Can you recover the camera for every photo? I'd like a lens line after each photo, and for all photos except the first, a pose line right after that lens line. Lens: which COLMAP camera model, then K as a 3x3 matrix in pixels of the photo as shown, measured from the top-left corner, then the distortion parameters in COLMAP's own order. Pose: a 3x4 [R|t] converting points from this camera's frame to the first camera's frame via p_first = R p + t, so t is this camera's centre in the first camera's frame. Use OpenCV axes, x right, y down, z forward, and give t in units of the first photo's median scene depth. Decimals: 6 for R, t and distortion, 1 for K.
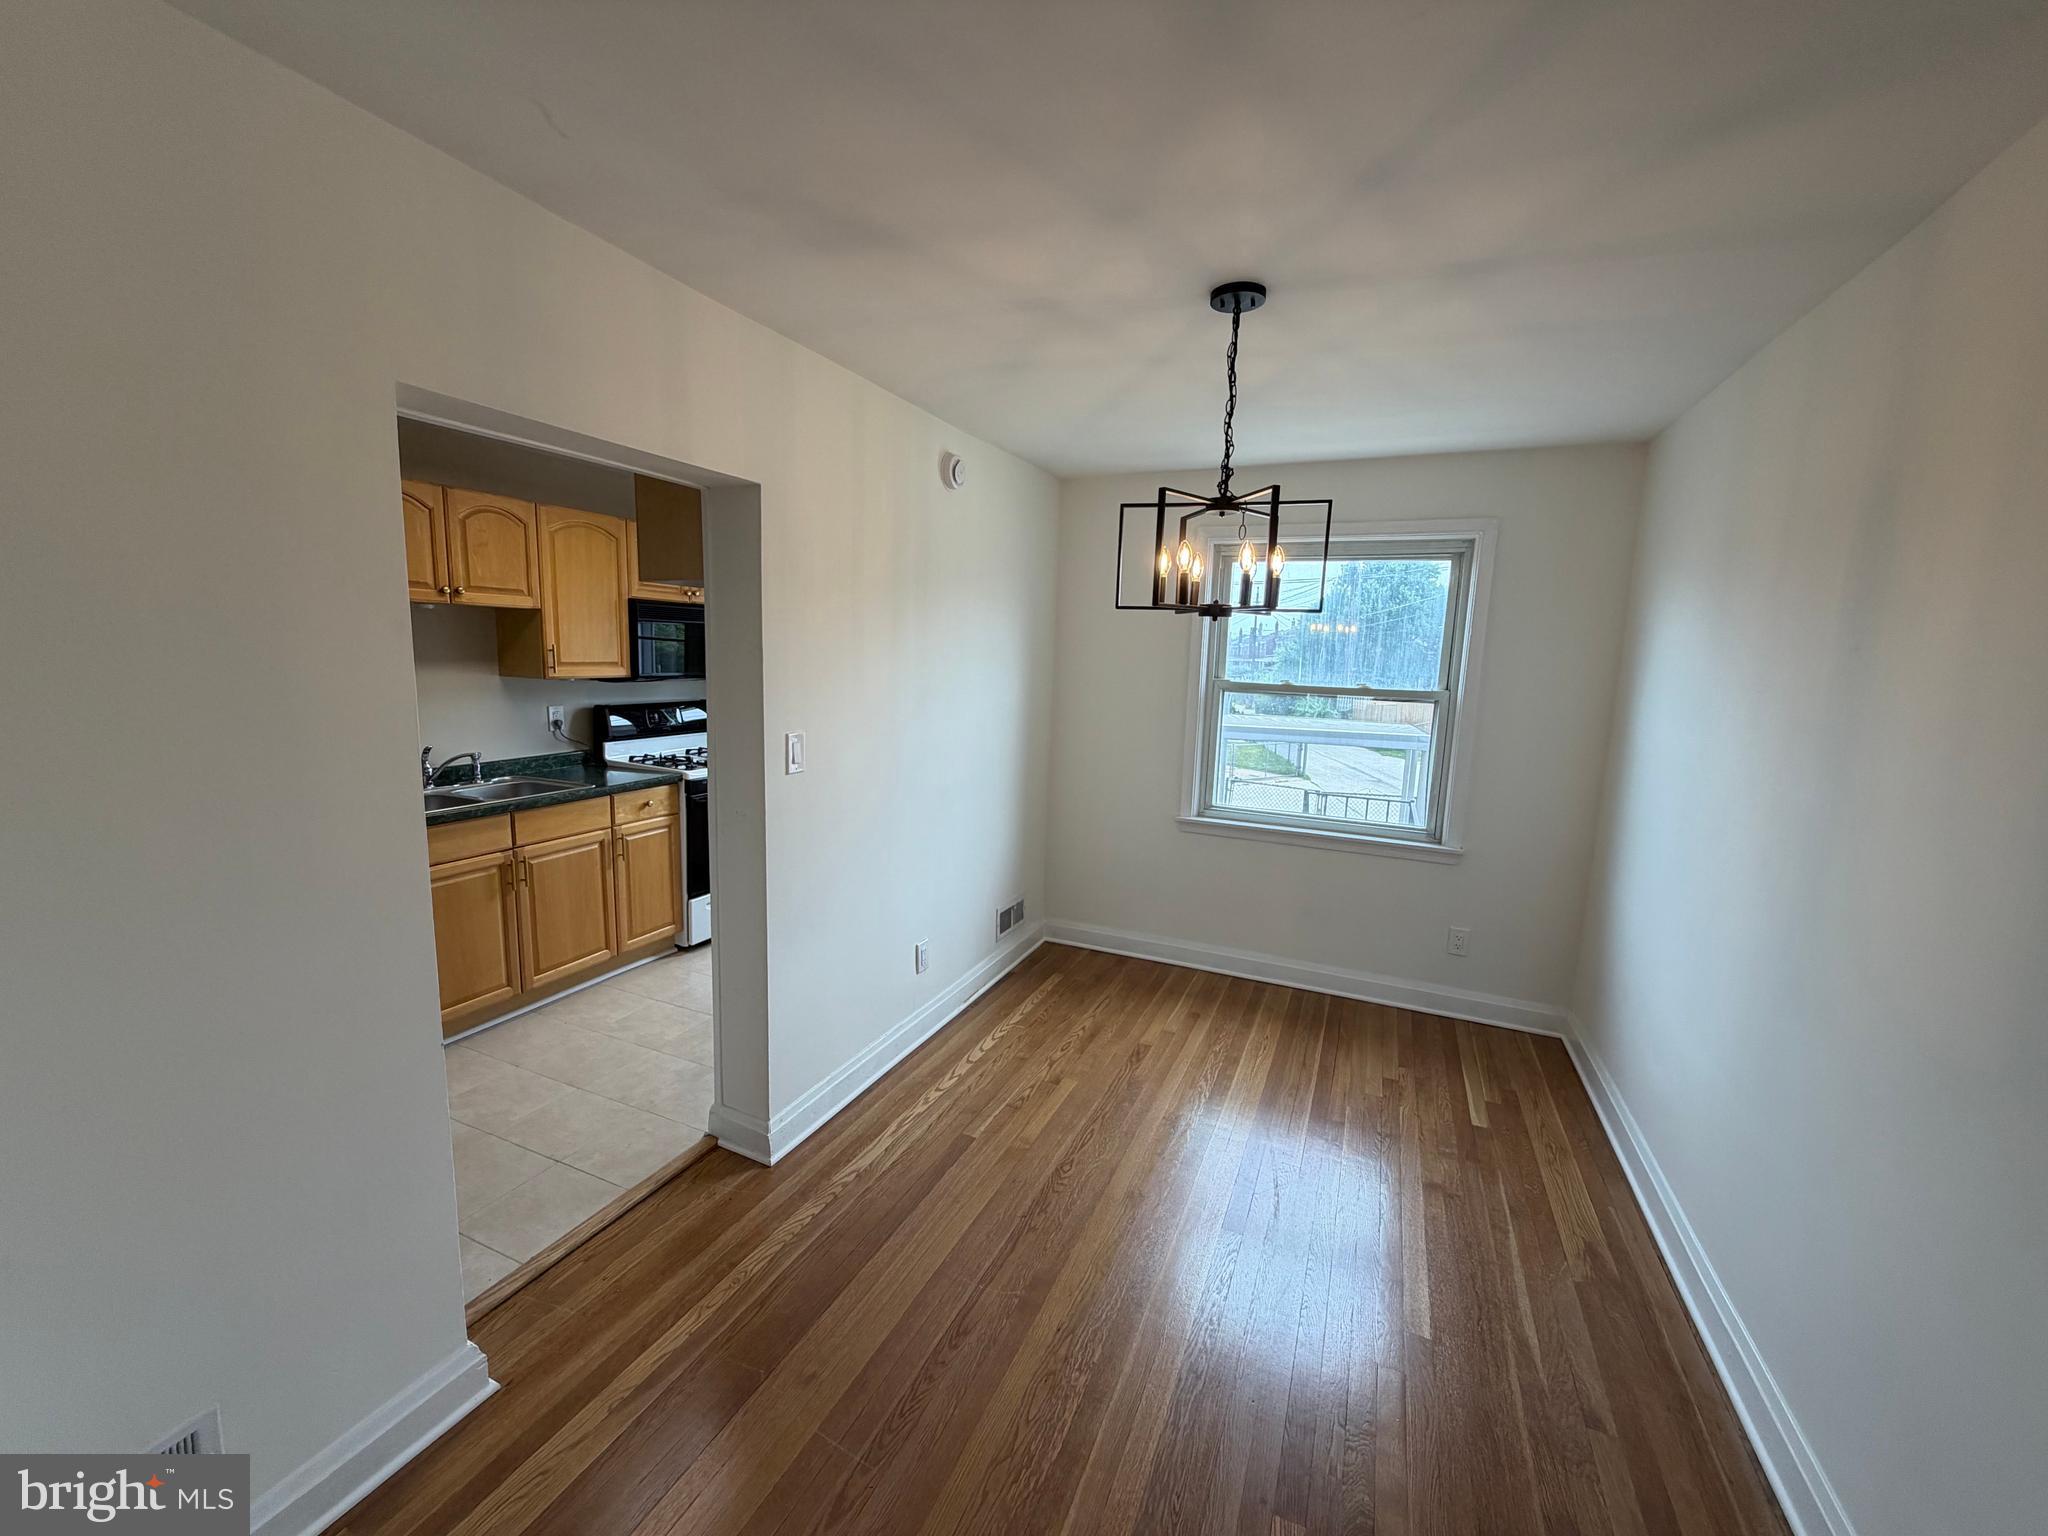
lens RADIAL K [[812.0, 0, 1019.9], [0, 812.0, 770.0], [0, 0, 1]] dist [0.000821, 0.000071]
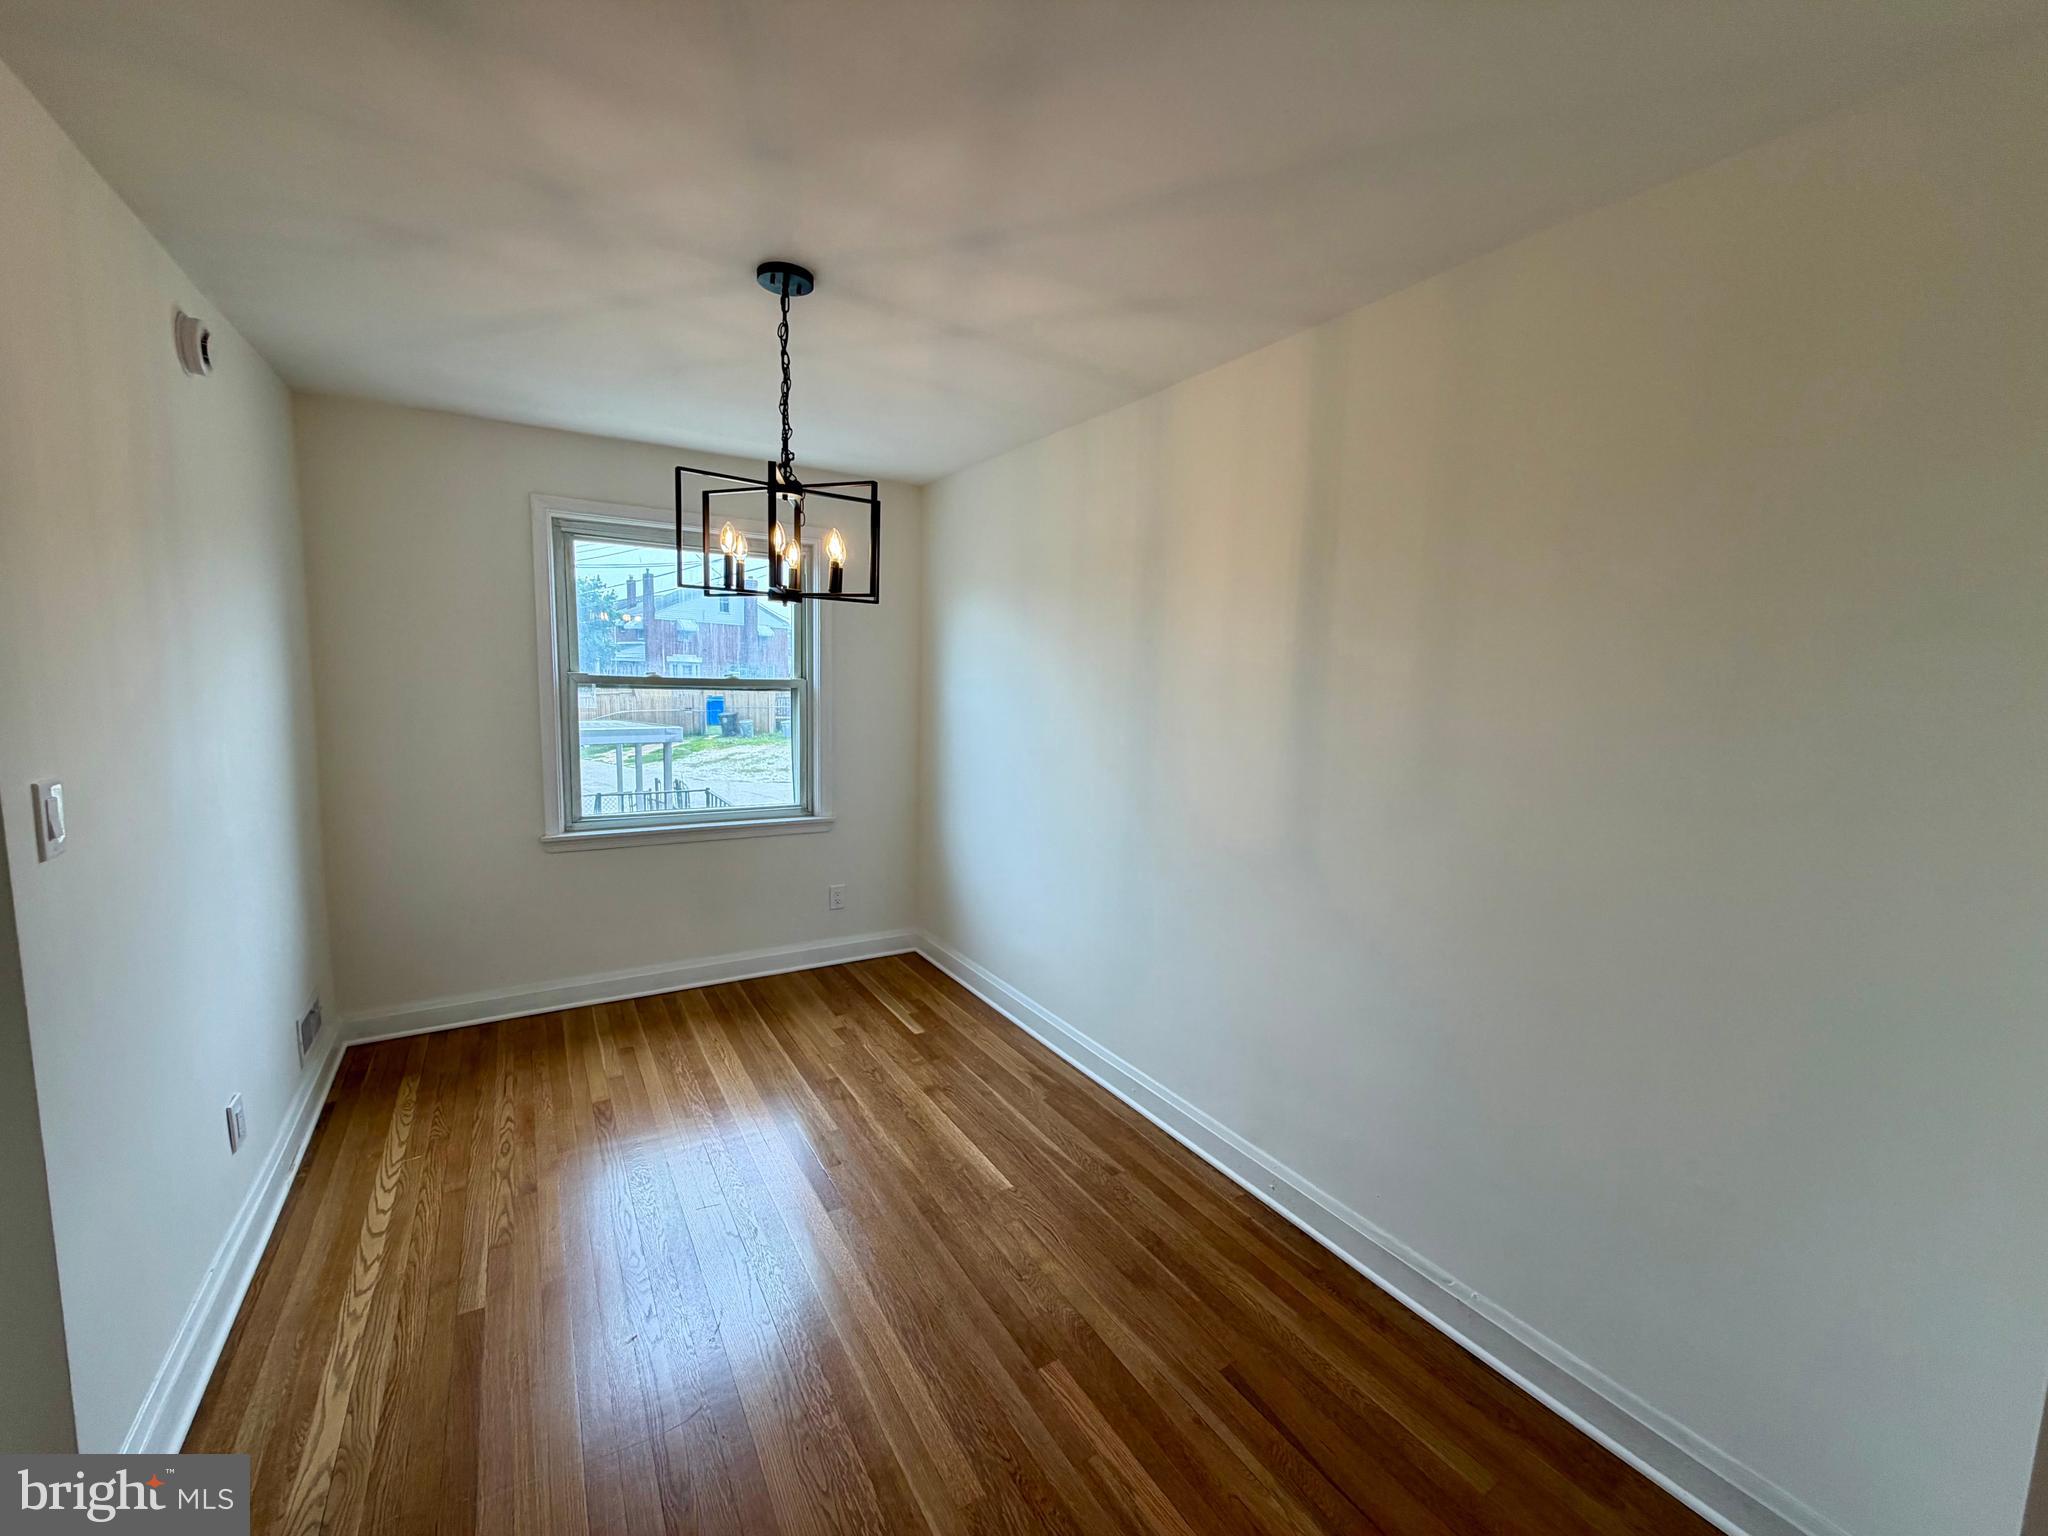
lens RADIAL K [[812.0, 0, 1019.9], [0, 812.0, 770.0], [0, 0, 1]] dist [0.000821, 0.000071]
pose [[0.565926, -0.116032, 0.816250, -0.254346], [0.112205, 0.991675, 0.063174, -0.011326], [-0.816785, 0.055836, 0.574234, 0.132890]]
